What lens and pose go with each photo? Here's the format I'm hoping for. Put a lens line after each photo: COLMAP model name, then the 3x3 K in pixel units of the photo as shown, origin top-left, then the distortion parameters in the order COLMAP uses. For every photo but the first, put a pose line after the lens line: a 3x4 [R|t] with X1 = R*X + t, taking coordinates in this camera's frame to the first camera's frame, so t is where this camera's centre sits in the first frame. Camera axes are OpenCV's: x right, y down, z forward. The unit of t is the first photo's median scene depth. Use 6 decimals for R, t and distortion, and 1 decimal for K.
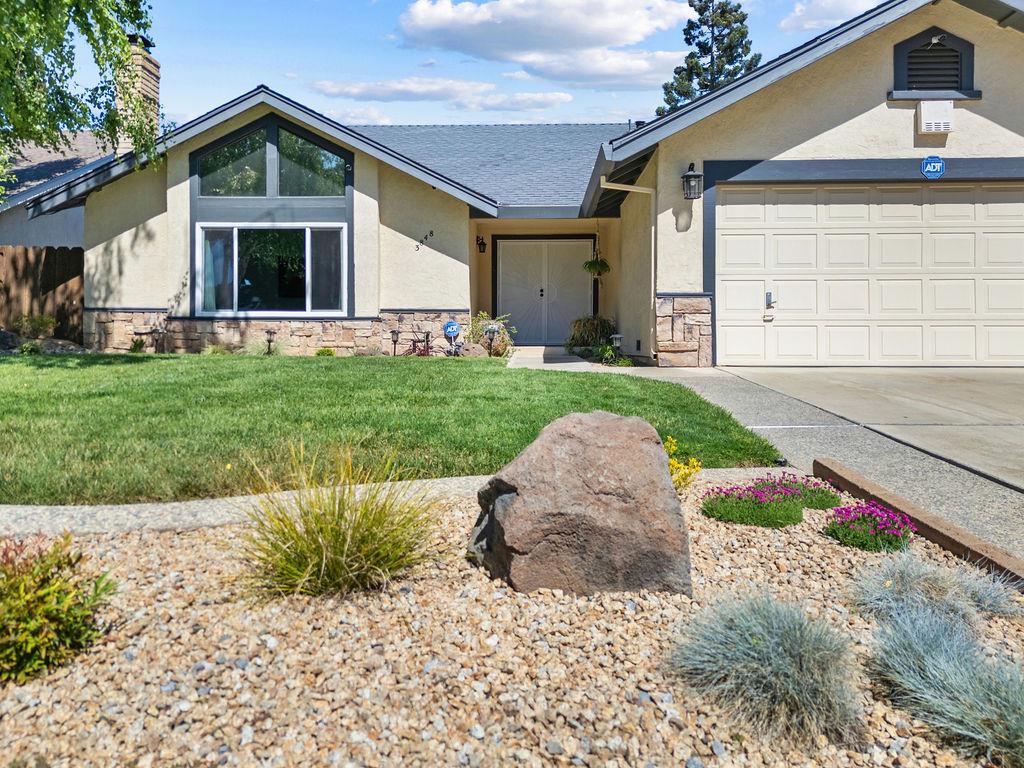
lens RADIAL K [[725.5, 0, 507.4], [0, 725.5, 381.2], [0, 0, 1]] dist [0.036204, 0.000718]
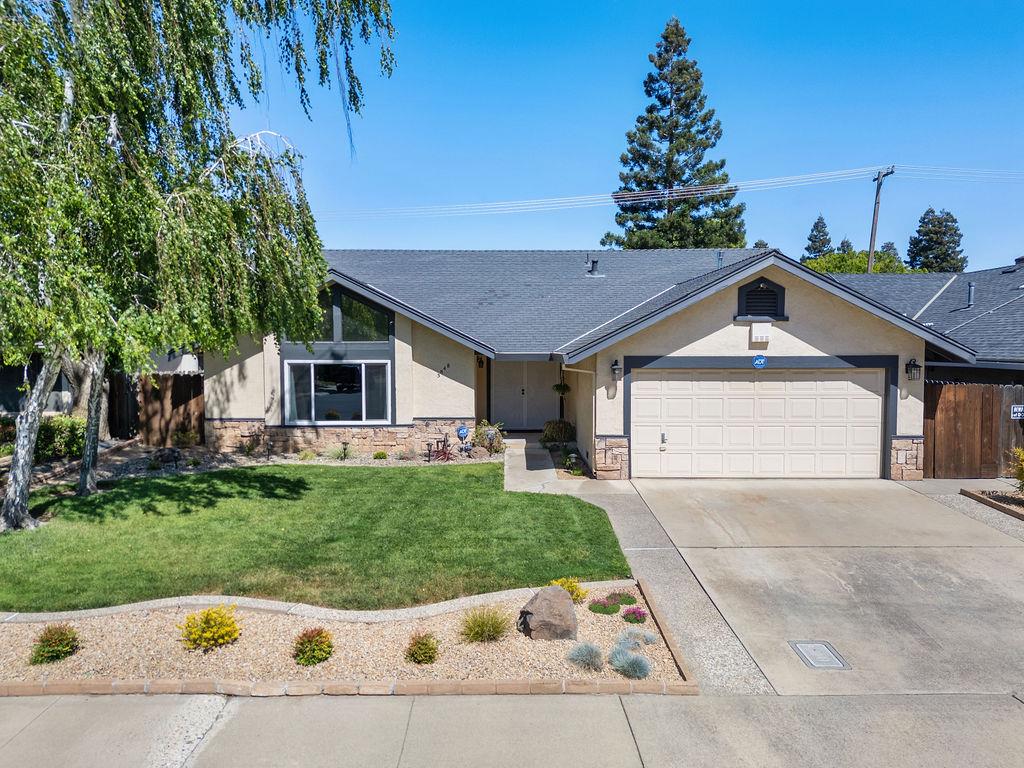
lens RADIAL K [[716.3, 0, 509.5], [0, 716.3, 420.1], [0, 0, 1]] dist [0.062473, -0.039442]
pose [[0.999148, -0.007017, 0.040675, -0.041741], [0.004780, 0.998483, 0.054848, -0.175994], [-0.040998, -0.054607, 0.997666, -0.445812]]
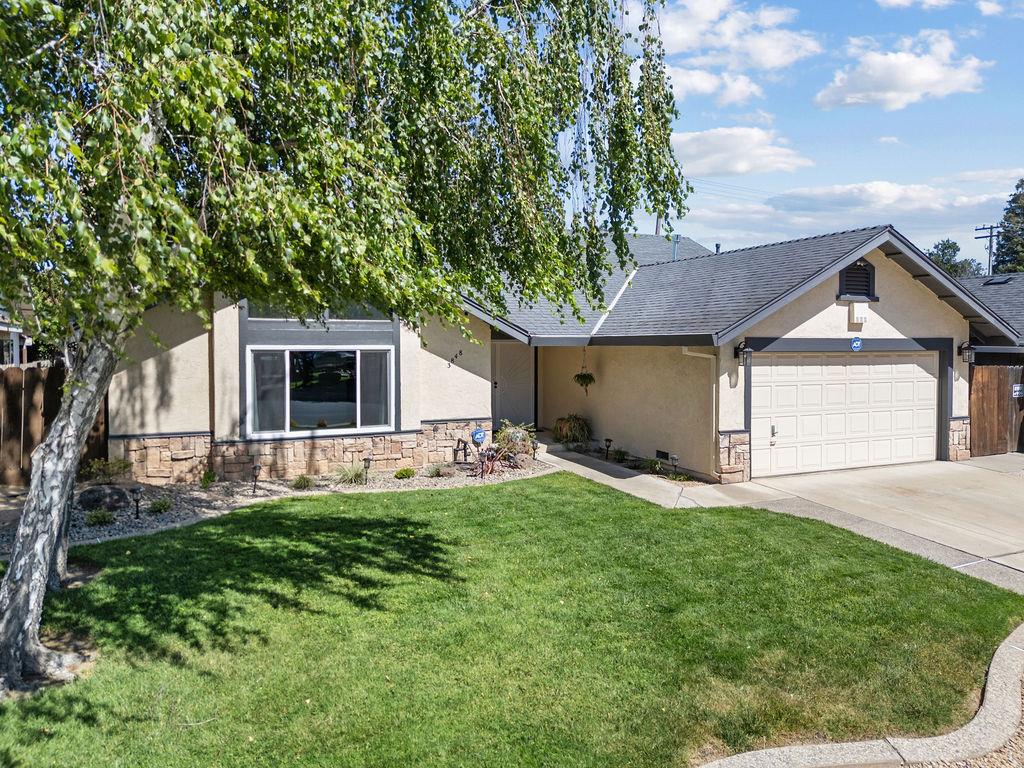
lens RADIAL K [[716.3, 0, 509.5], [0, 716.3, 420.1], [0, 0, 1]] dist [0.062473, -0.039442]
pose [[0.889654, -0.049950, 0.453895, -0.559185], [0.021512, 0.997480, 0.067607, -0.175313], [-0.456129, -0.050382, 0.888487, -0.035309]]
